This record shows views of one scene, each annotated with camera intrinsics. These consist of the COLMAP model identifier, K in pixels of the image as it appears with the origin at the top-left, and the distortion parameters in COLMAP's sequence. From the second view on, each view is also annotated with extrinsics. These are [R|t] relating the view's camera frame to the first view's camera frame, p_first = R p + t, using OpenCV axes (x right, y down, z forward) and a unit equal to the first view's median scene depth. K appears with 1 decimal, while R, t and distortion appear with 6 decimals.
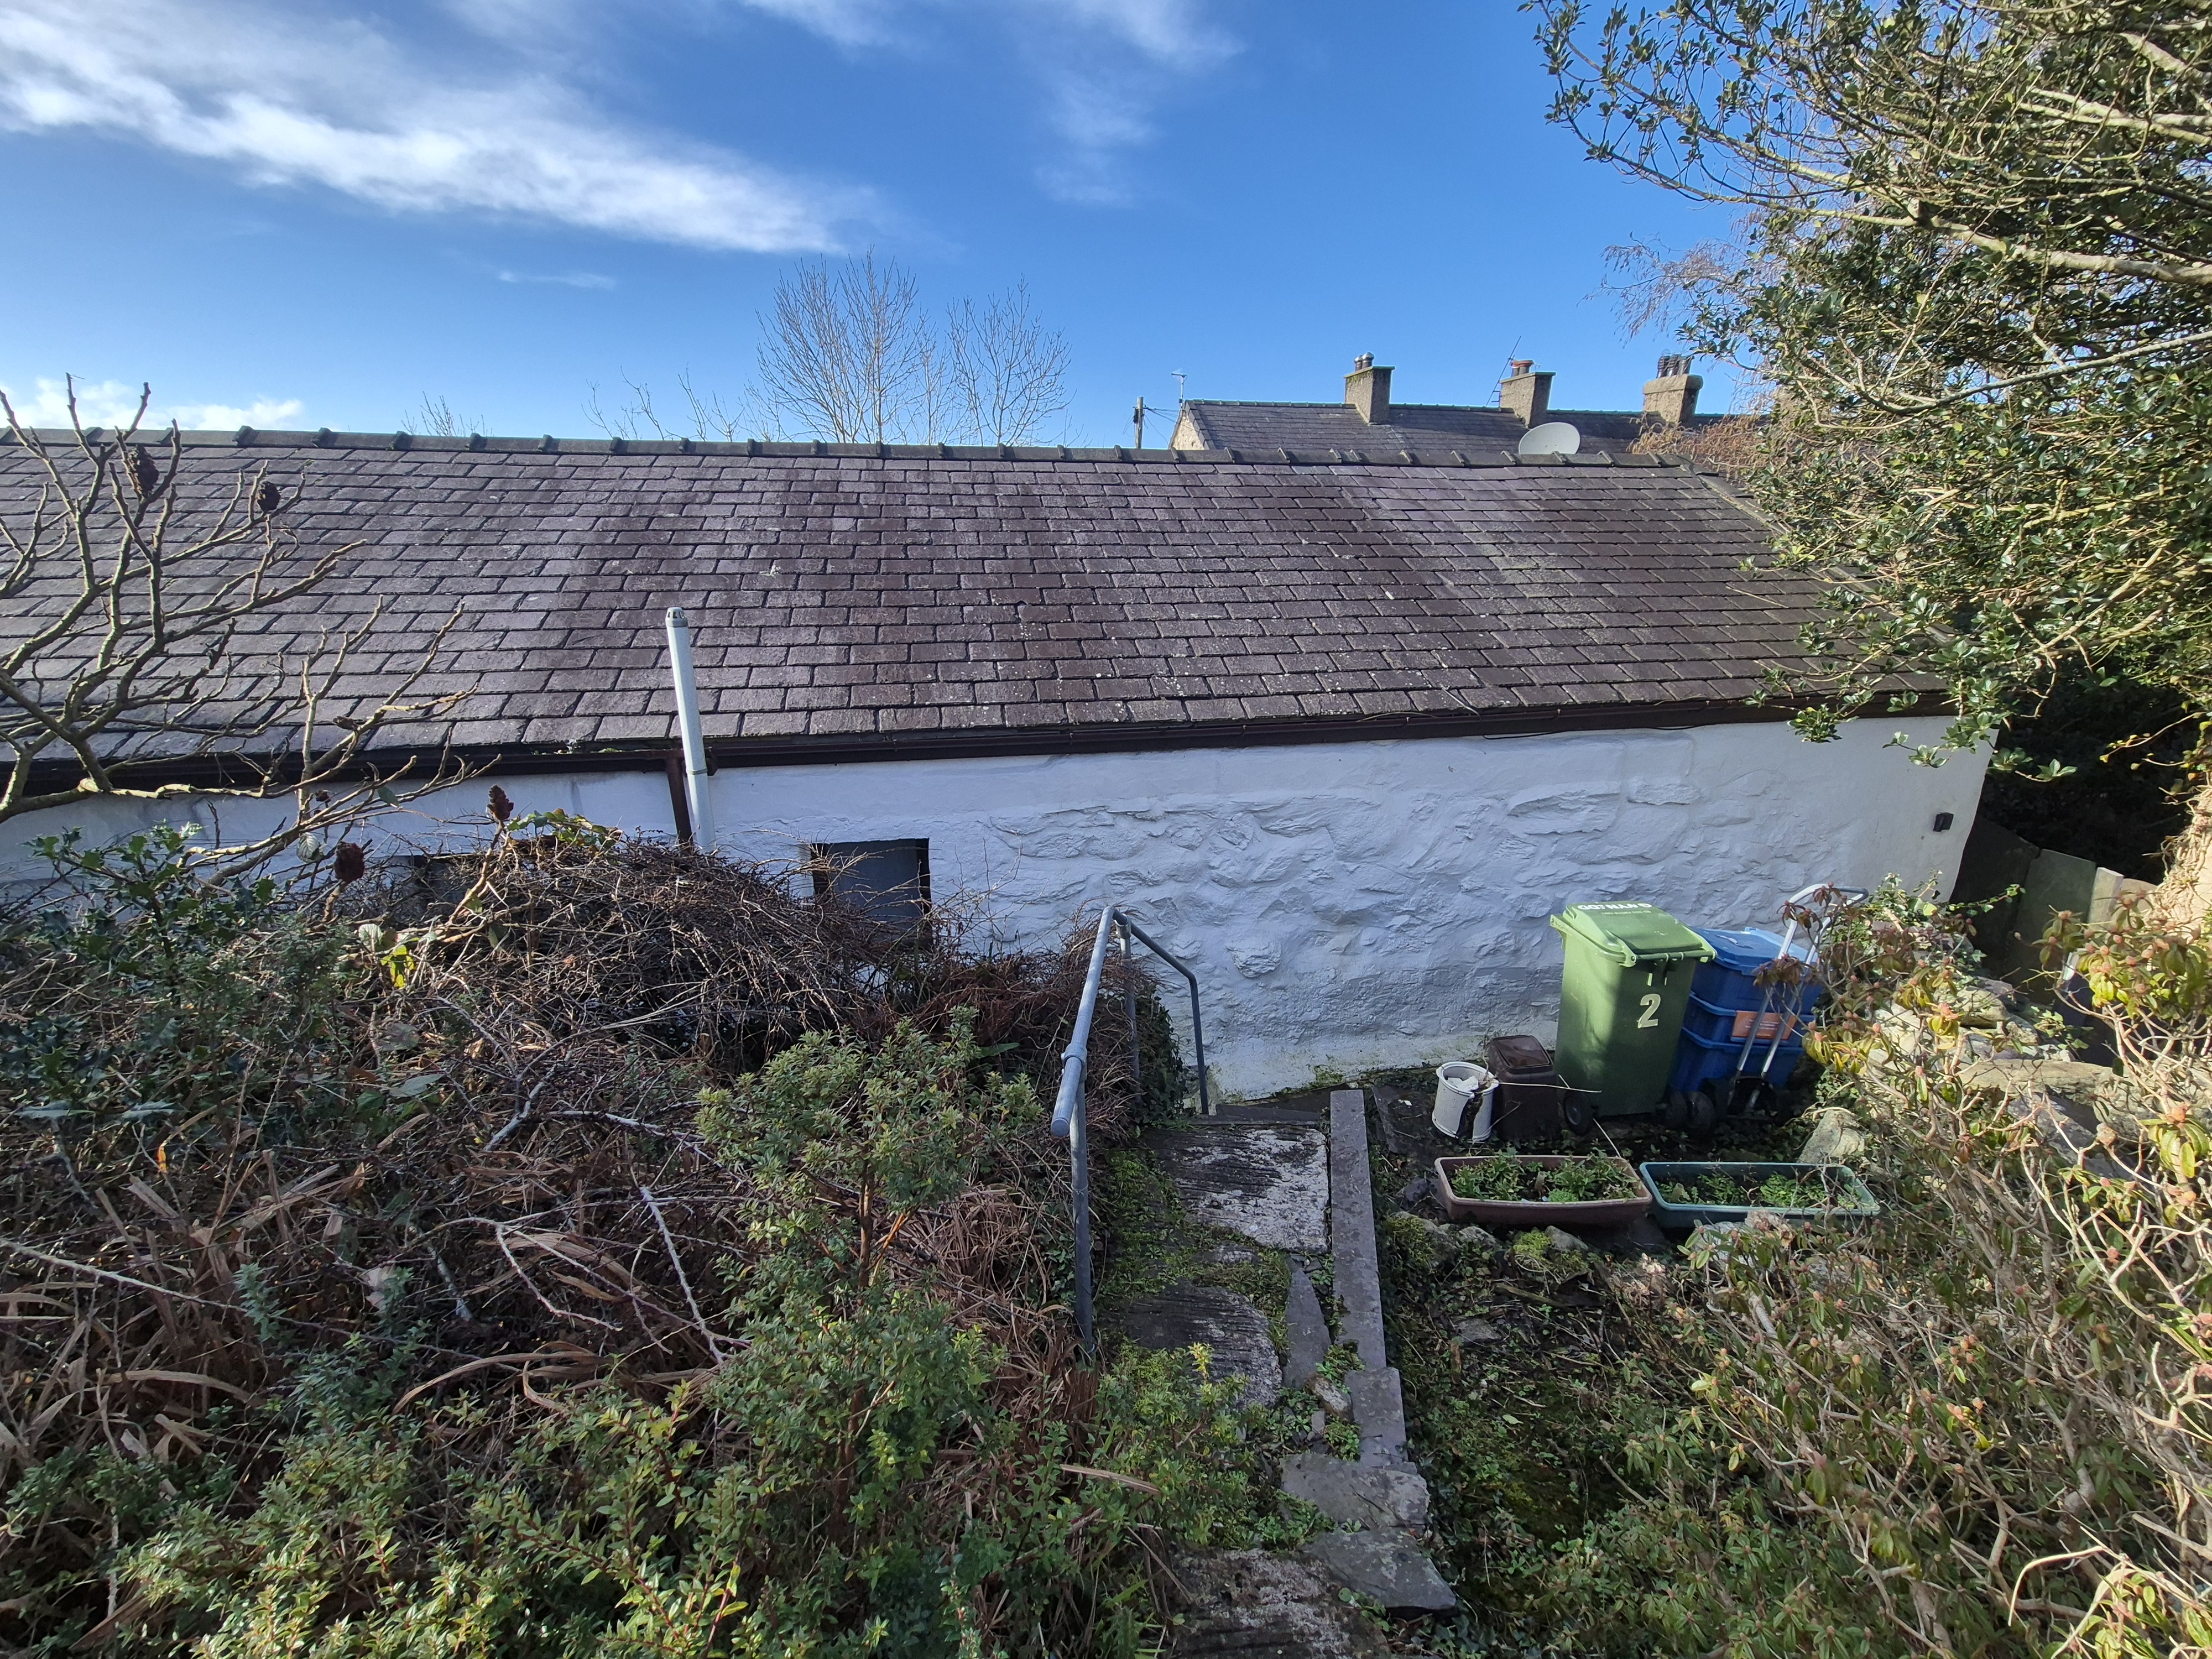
lens RADIAL K [[904.7, 0, 1111.6], [0, 904.7, 839.6], [0, 0, 1]] dist [0.000497, 0.000038]
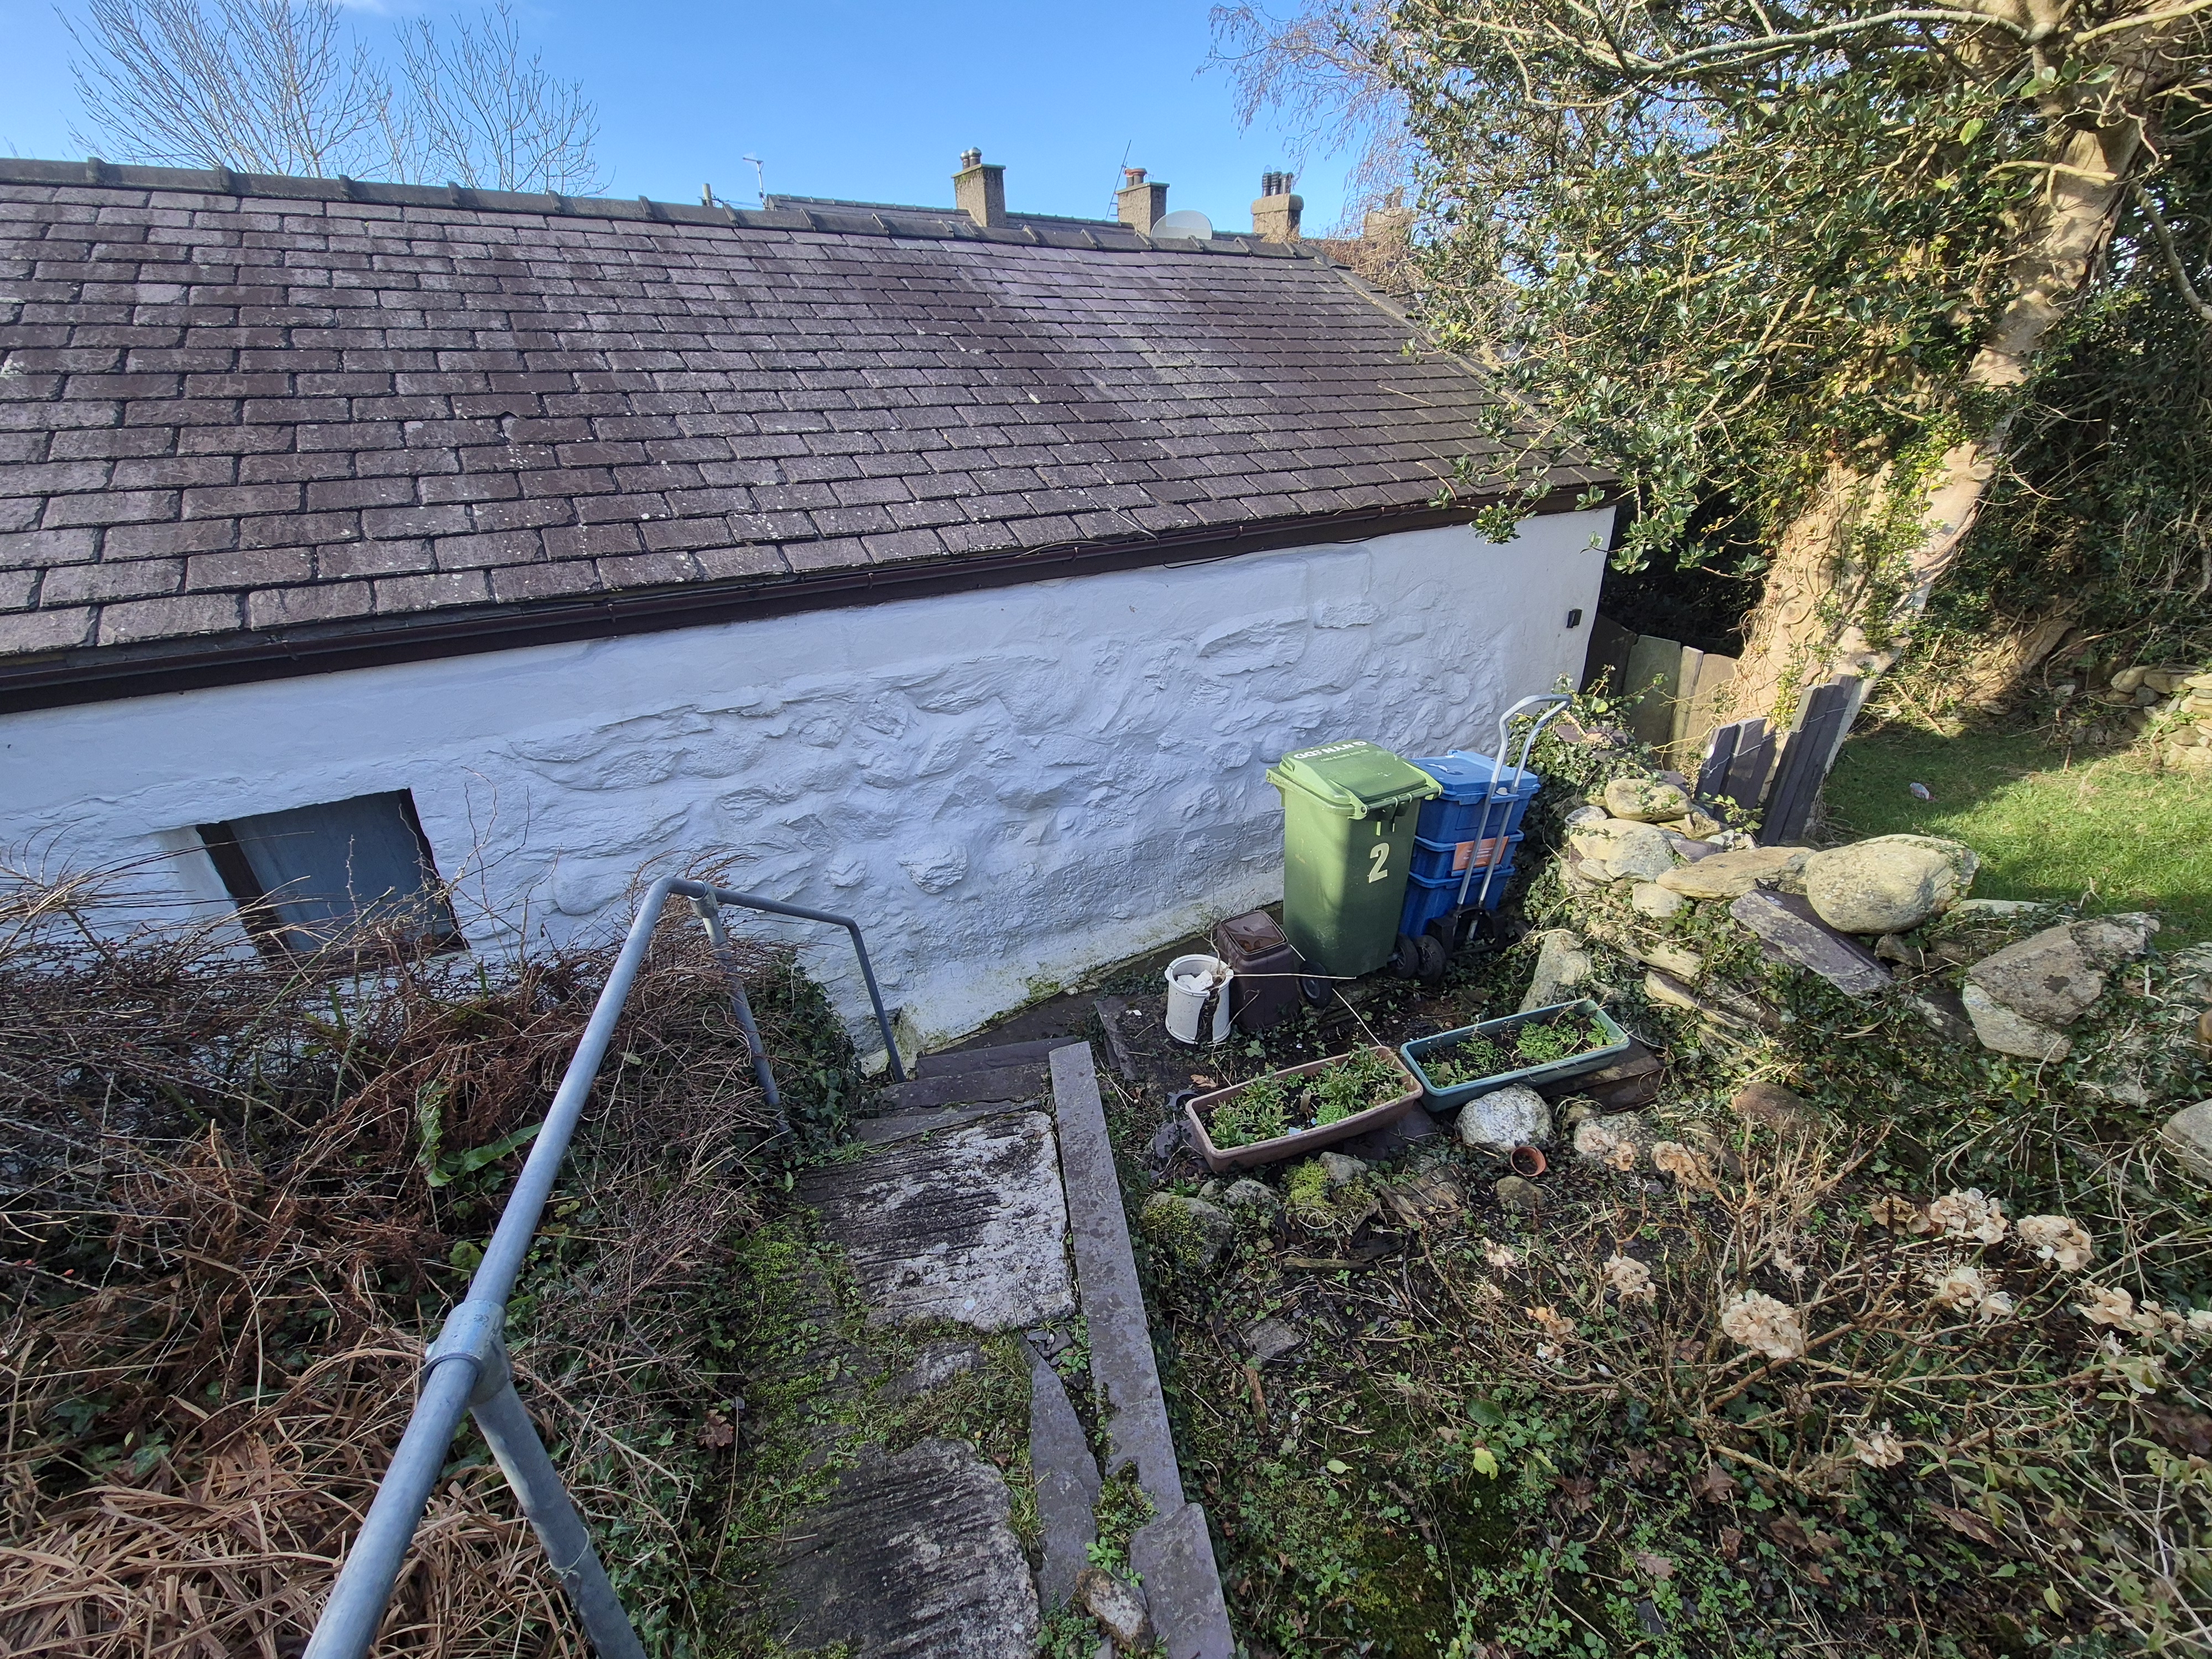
lens RADIAL K [[904.7, 0, 1111.6], [0, 904.7, 839.6], [0, 0, 1]] dist [0.000497, 0.000038]
pose [[0.933496, -0.171999, 0.314645, 0.059529], [0.124950, 0.978485, 0.164180, -0.009082], [-0.336114, -0.113947, 0.934903, 0.210377]]
